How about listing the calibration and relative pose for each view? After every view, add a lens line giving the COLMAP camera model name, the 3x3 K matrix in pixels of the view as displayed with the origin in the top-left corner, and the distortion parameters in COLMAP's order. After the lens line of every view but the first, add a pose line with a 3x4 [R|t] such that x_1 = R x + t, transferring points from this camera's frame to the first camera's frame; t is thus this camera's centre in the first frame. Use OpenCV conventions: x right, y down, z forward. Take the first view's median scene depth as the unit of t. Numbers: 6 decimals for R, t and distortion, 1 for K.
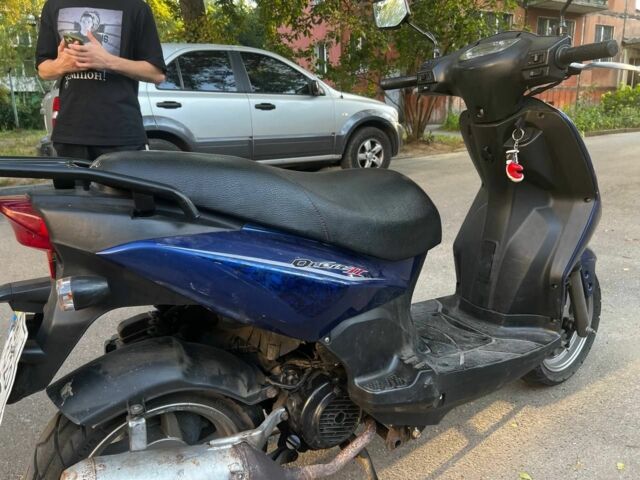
lens RADIAL K [[519.5, 0, 320.0], [0, 519.5, 240.0], [0, 0, 1]] dist [0.006167, -0.010860]
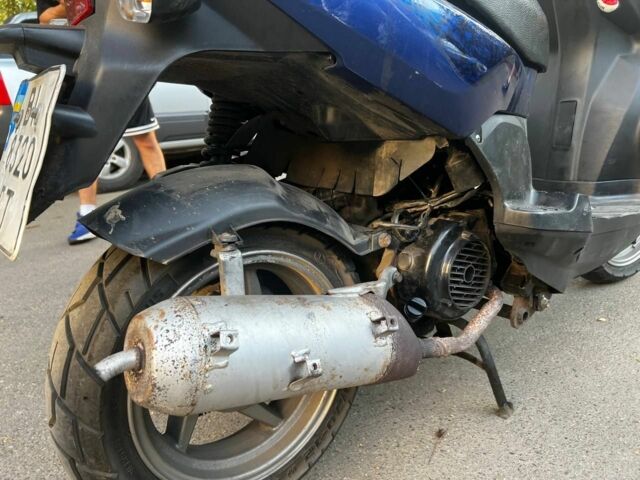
lens RADIAL K [[519.5, 0, 320.0], [0, 519.5, 240.0], [0, 0, 1]] dist [0.006167, -0.010860]
pose [[0.989738, -0.069486, 0.124859, -0.284470], [0.072775, 0.997106, -0.021971, 0.314919], [-0.122971, 0.030832, 0.991931, 0.299808]]
